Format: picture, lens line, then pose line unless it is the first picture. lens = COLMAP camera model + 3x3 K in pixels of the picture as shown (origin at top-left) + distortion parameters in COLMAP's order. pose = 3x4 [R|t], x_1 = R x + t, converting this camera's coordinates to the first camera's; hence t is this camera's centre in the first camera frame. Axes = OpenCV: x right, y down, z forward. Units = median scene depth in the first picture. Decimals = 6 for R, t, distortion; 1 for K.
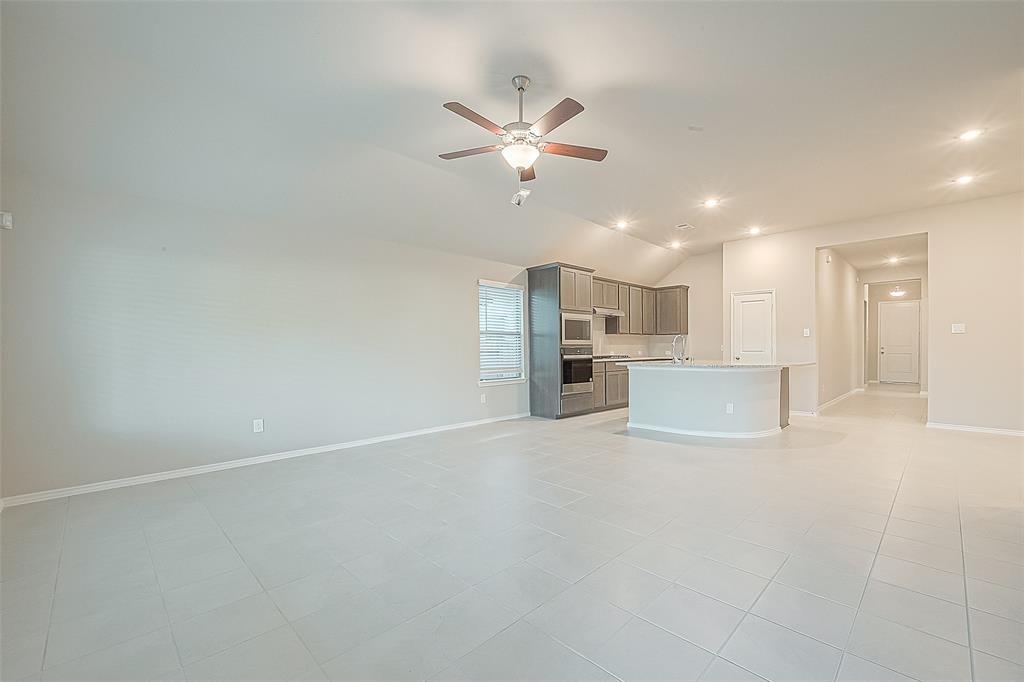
lens RADIAL K [[428.6, 0, 537.5], [0, 428.6, 348.5], [0, 0, 1]] dist [-0.000063, -0.000146]
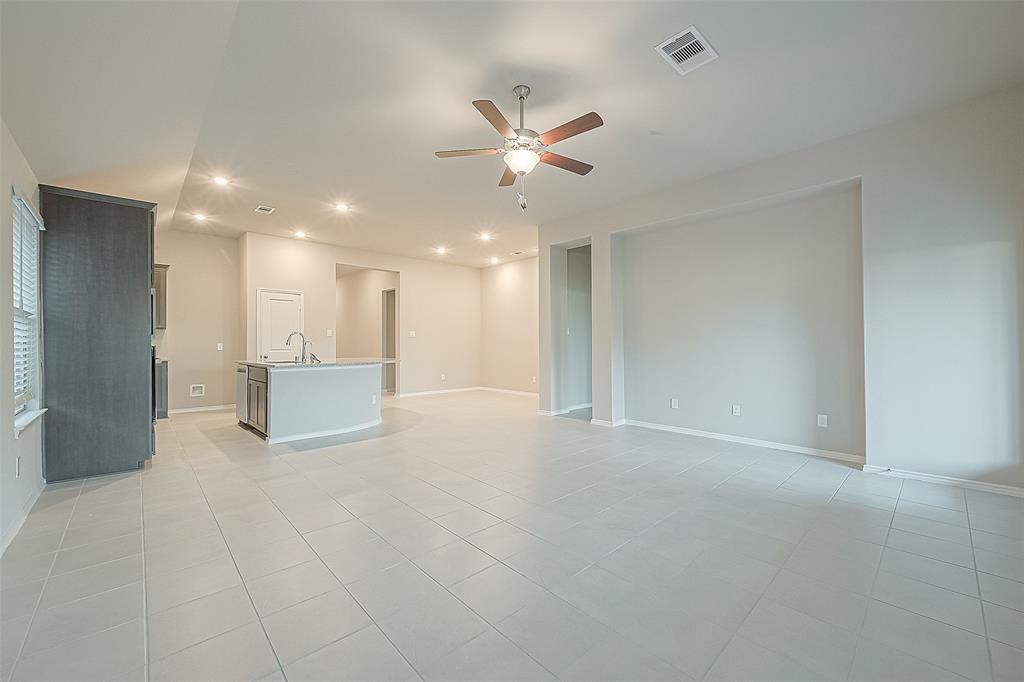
lens RADIAL K [[410.0, 0, 512.0], [0, 410.0, 341.0], [0, 0, 1]] dist [-0.001862, -0.000293]
pose [[0.055089, 0.010570, 0.998425, -0.427513], [0.008014, 0.999907, -0.011028, 0.000438], [-0.998449, 0.008609, 0.054999, 0.402608]]
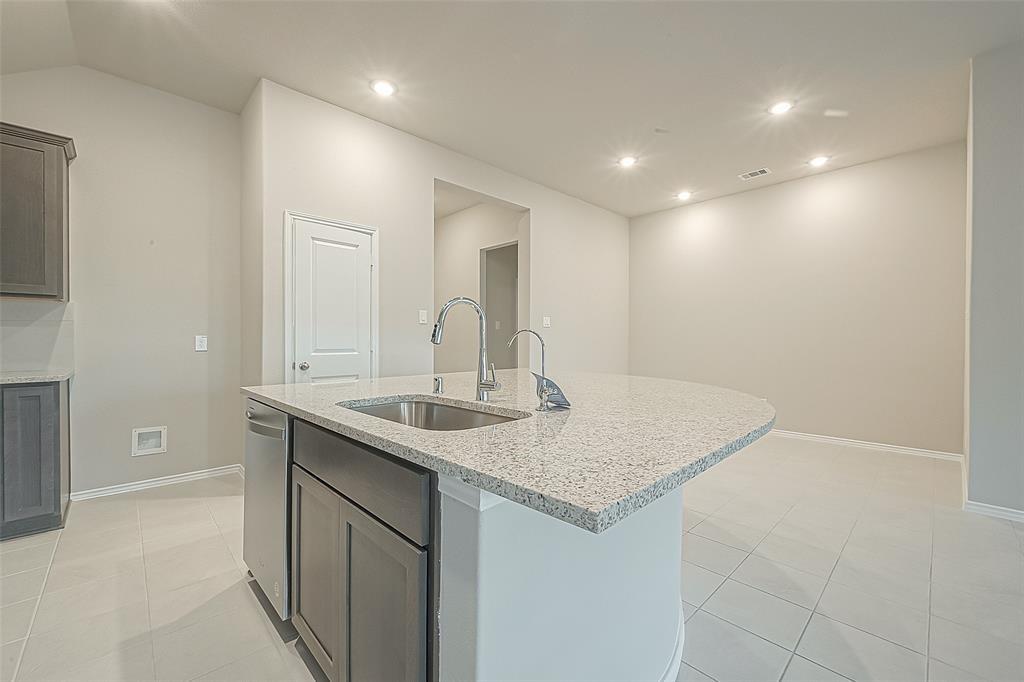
lens RADIAL K [[410.2, 0, 503.9], [0, 410.2, 341.5], [0, 0, 1]] dist [-0.001939, -0.000030]
pose [[0.052502, -0.000887, 0.998620, 0.068431], [-0.000761, 0.999999, 0.000928, -0.004262], [-0.998621, -0.000808, 0.052501, 0.789209]]
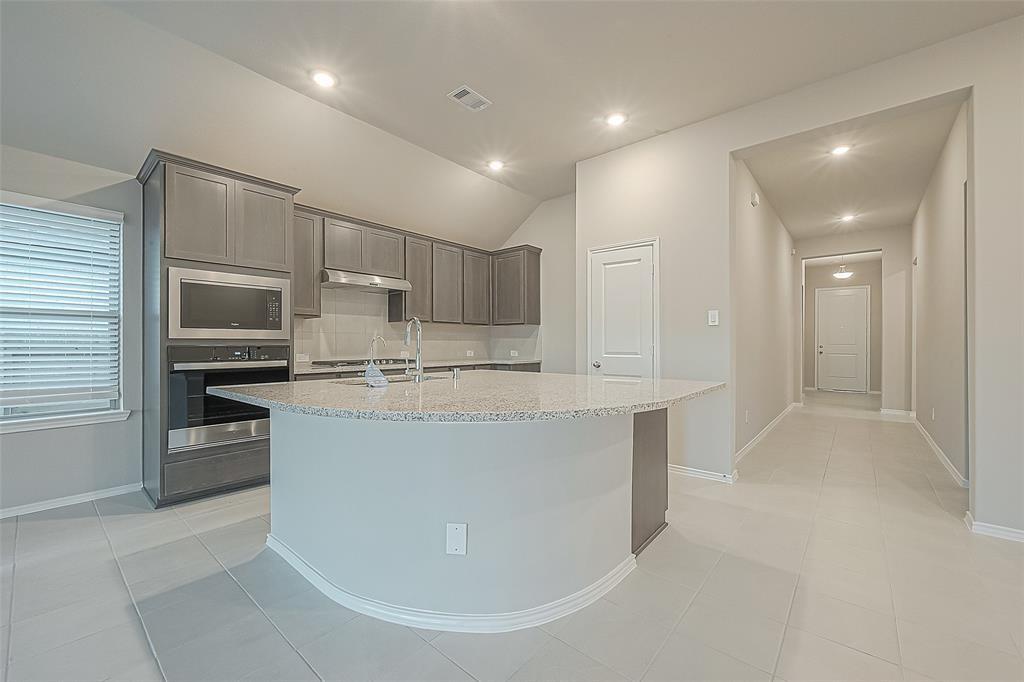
lens RADIAL K [[410.2, 0, 503.9], [0, 410.2, 341.5], [0, 0, 1]] dist [-0.001939, -0.000030]
pose [[0.998905, 0.004083, 0.046603, 0.323818], [-0.003706, 0.999960, -0.008175, -0.003282], [-0.046634, 0.007993, 0.998880, 0.476309]]
